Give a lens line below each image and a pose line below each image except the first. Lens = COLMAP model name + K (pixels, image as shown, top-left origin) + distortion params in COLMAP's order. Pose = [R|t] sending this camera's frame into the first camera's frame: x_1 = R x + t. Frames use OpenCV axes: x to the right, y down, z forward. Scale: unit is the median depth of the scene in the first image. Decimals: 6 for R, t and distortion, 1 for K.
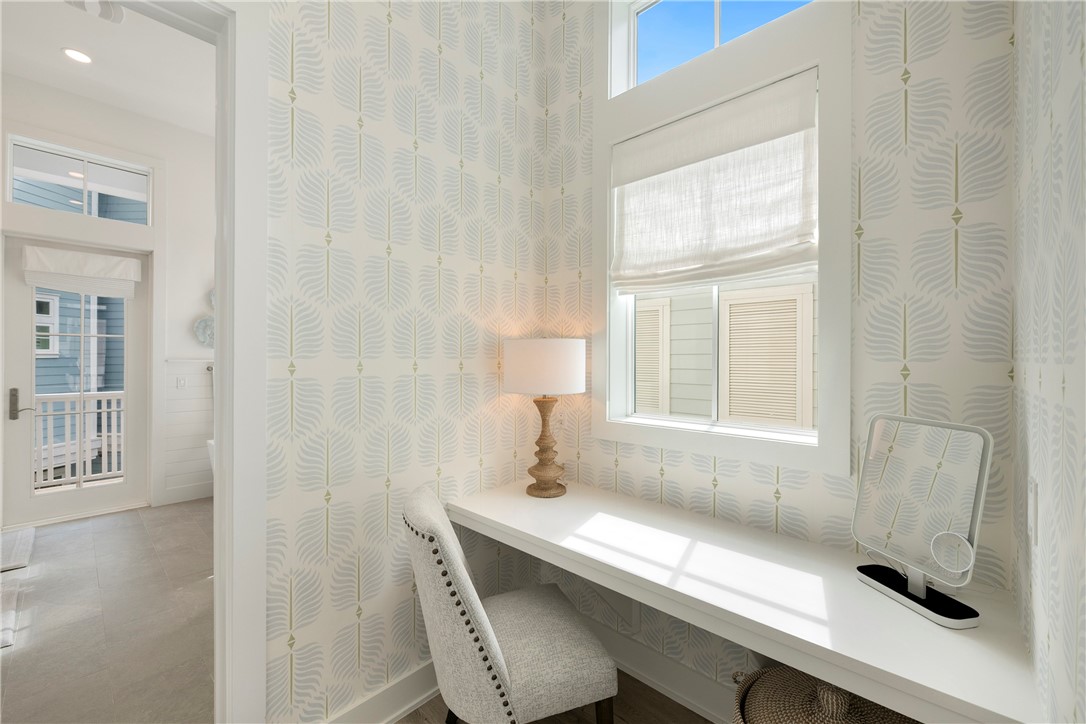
lens RADIAL K [[434.2, 0, 547.5], [0, 434.2, 360.4], [0, 0, 1]] dist [0.001770, 0.000217]
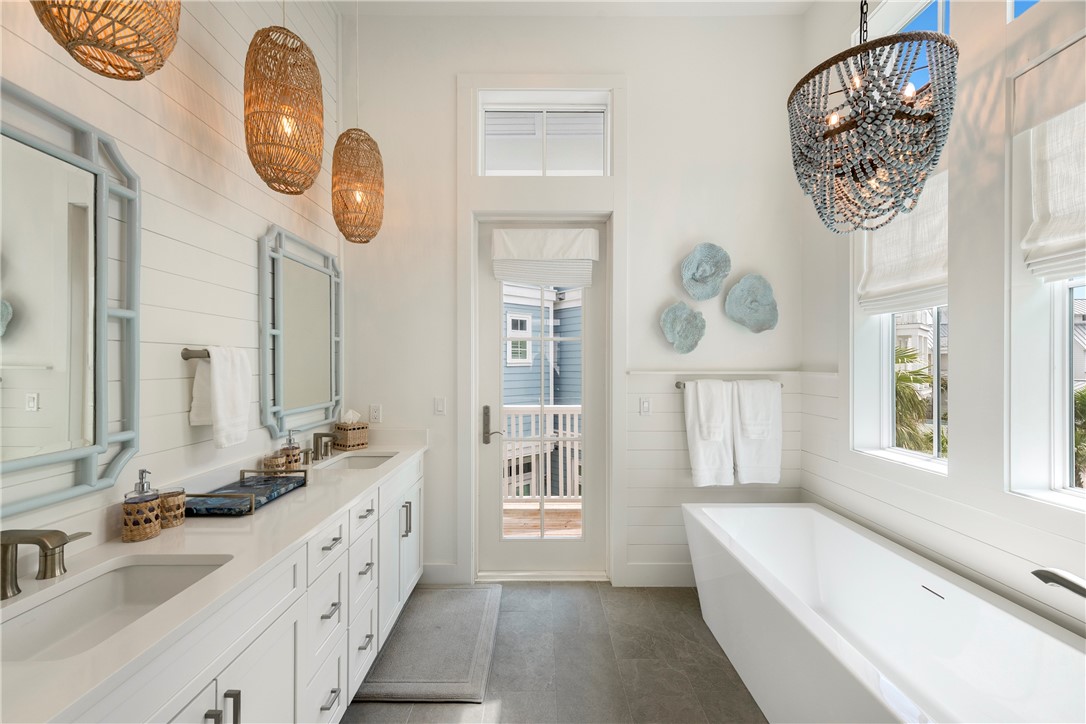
lens RADIAL K [[434.2, 0, 543.1], [0, 434.2, 364.9], [0, 0, 1]] dist [0.001770, 0.000217]
pose [[0.678597, -0.005678, -0.734489, -0.417377], [0.003225, 0.999984, -0.004751, -0.007755], [0.734504, 0.000856, 0.678604, 0.397027]]
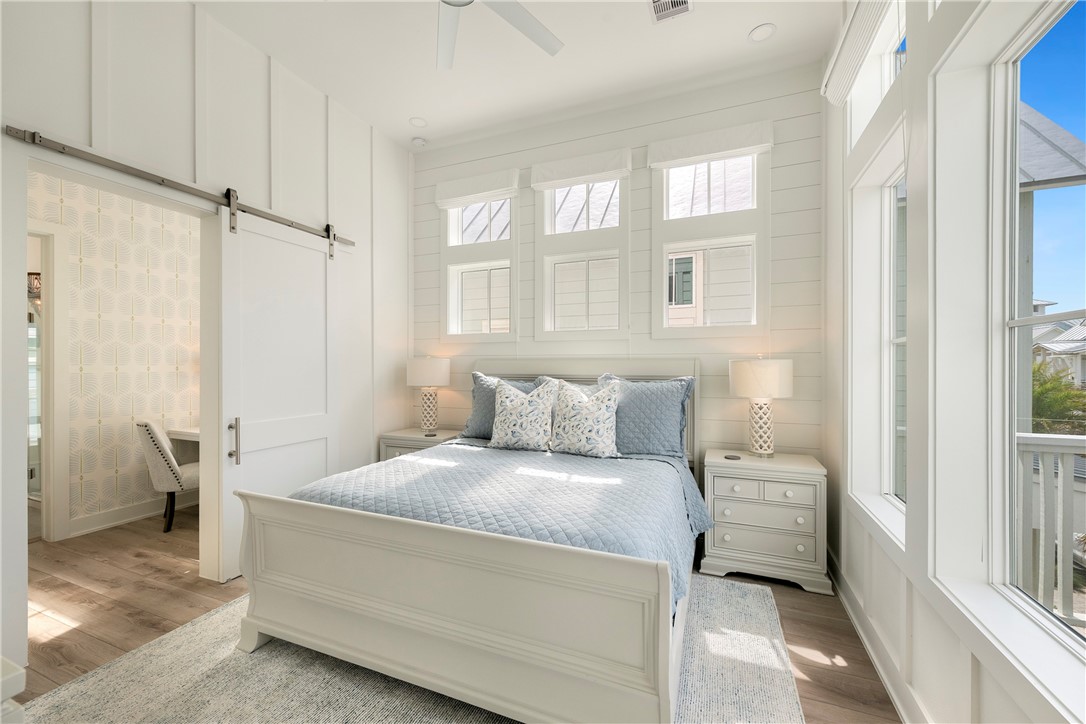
lens RADIAL K [[434.2, 0, 542.3], [0, 434.2, 368.8], [0, 0, 1]] dist [0.001770, 0.000217]
pose [[0.940809, -0.002619, 0.338927, 1.124654], [0.001210, 0.999990, 0.004369, 0.009461], [-0.338935, -0.003700, 0.940803, -2.393679]]
